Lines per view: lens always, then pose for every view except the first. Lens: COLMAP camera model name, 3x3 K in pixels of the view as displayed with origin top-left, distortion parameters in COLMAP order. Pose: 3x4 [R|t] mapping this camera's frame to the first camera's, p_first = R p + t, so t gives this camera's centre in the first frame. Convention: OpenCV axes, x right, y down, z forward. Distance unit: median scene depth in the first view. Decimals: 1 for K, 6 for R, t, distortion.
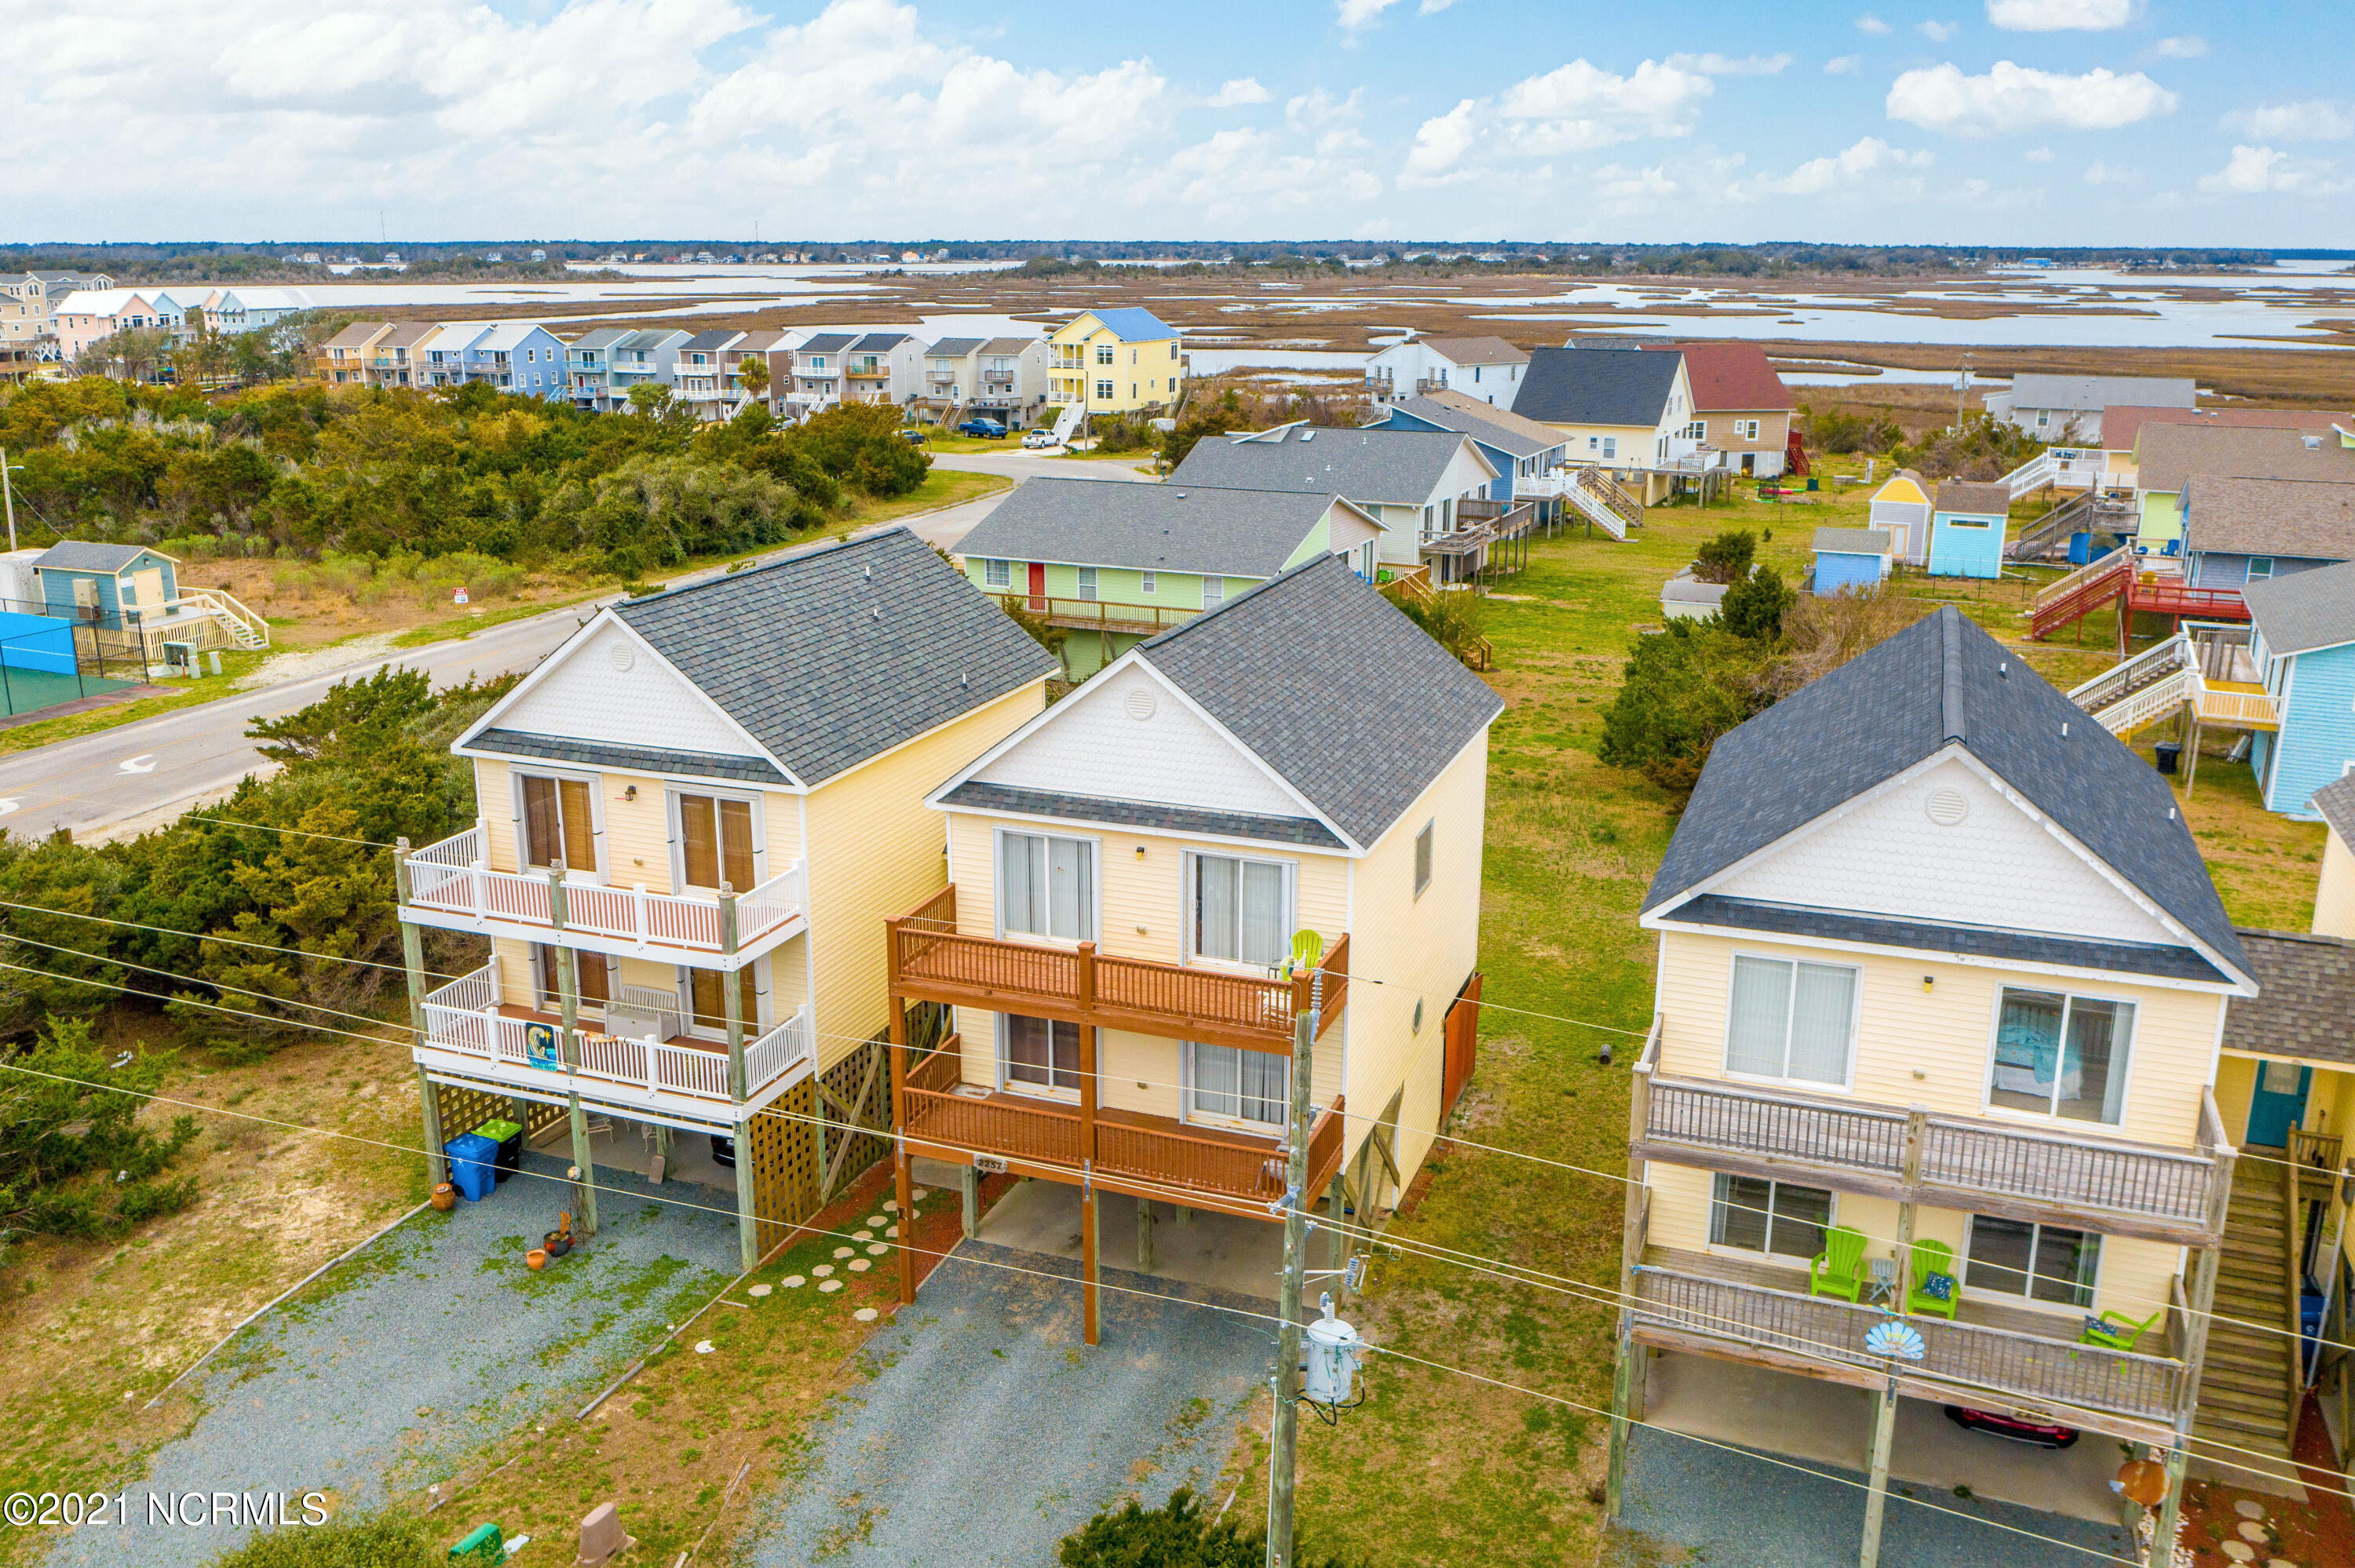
lens RADIAL K [[1851.1, 0, 1183.4], [0, 1851.1, 712.8], [0, 0, 1]] dist [-0.048947, -0.001085]
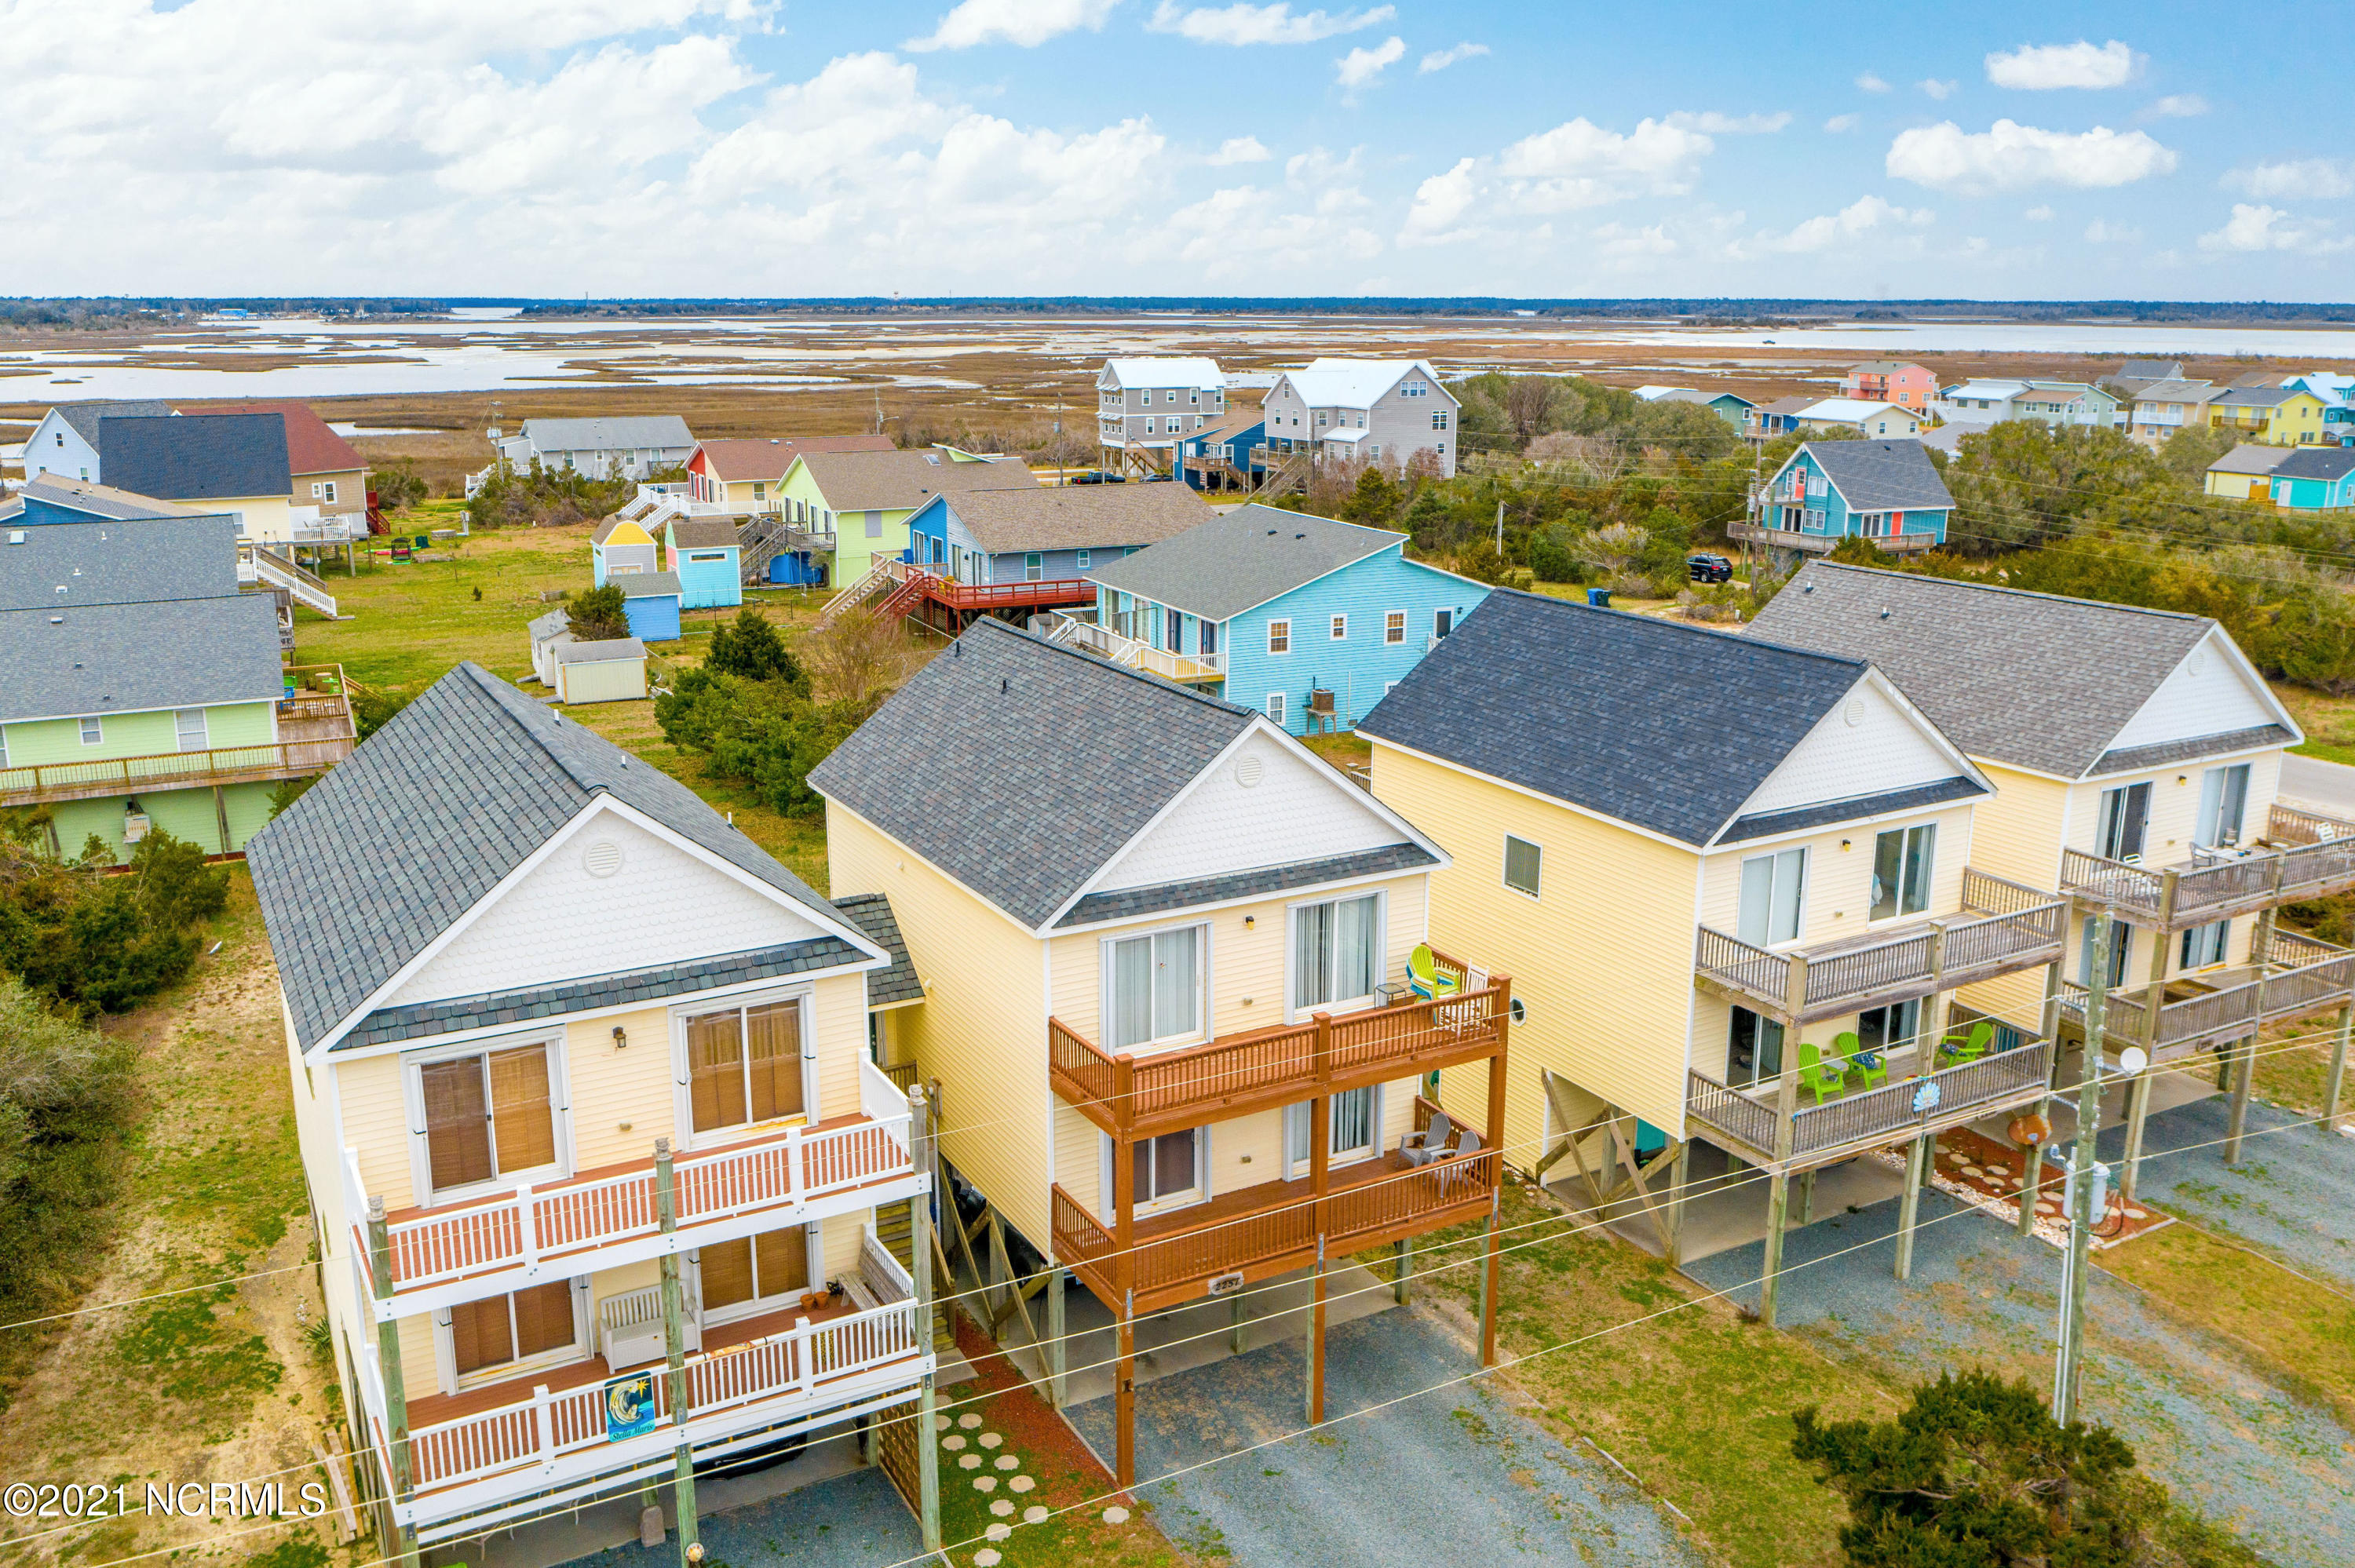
lens RADIAL K [[1929.2, 0, 1181.2], [0, 1929.2, 757.7], [0, 0, 1]] dist [-0.002749, 0.000770]
pose [[0.645025, -0.175550, 0.743723, -0.717581], [0.186336, 0.980009, 0.069715, -0.079822], [-0.741095, 0.093615, 0.664842, 0.305250]]
